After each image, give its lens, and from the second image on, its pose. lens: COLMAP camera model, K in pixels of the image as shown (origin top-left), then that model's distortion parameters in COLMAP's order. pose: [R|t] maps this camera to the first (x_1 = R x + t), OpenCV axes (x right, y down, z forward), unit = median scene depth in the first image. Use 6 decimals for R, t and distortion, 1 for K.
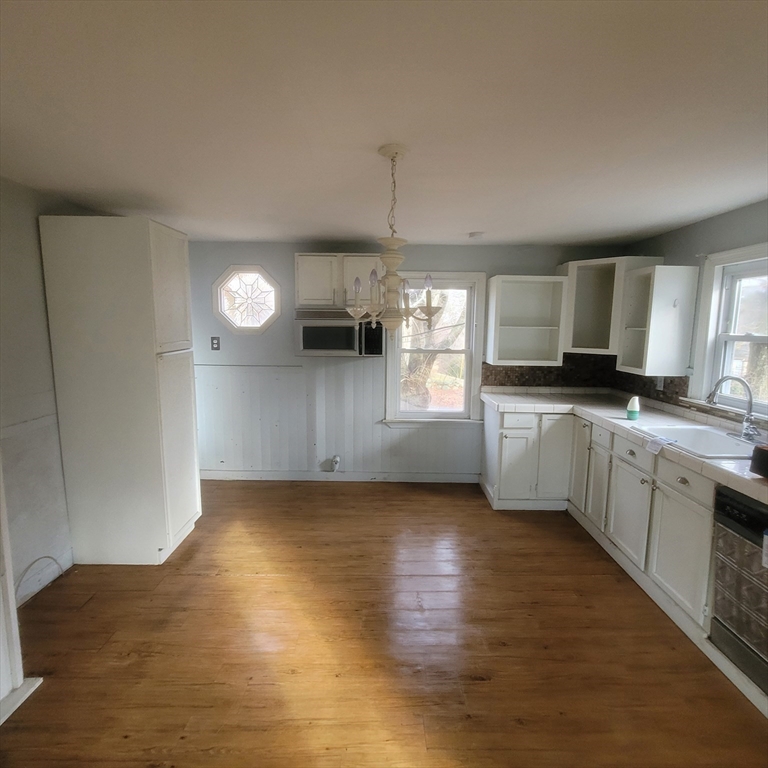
lens RADIAL K [[413.7, 0, 384.0], [0, 413.7, 384.0], [0, 0, 1]] dist [0.001607, 0.000773]
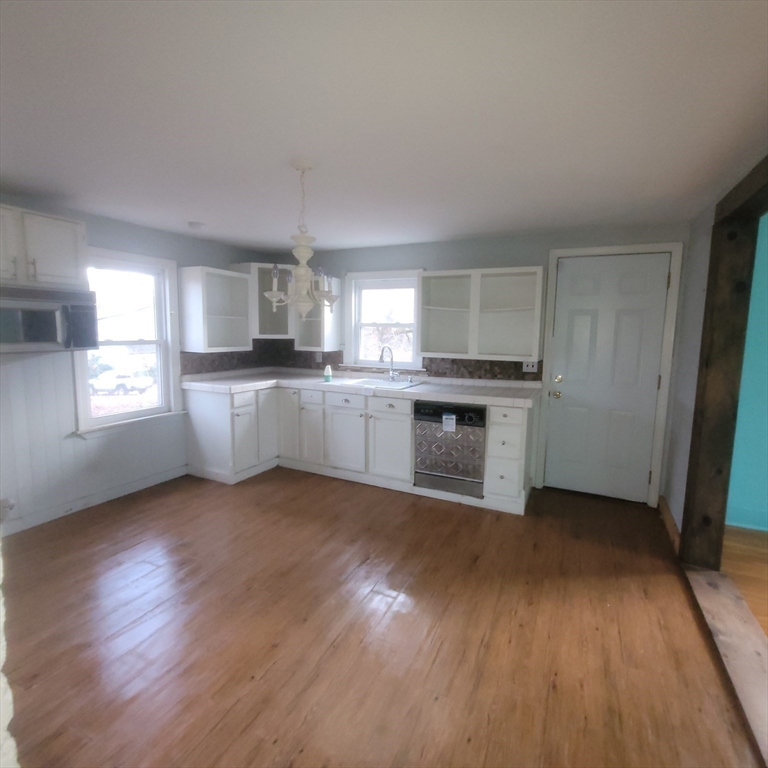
lens RADIAL K [[413.7, 0, 384.0], [0, 413.7, 384.0], [0, 0, 1]] dist [0.001607, 0.000773]
pose [[0.456830, -0.124136, 0.880850, -0.493712], [0.114369, 0.990193, 0.080231, 0.000669], [-0.882171, 0.064090, 0.466547, 0.129758]]
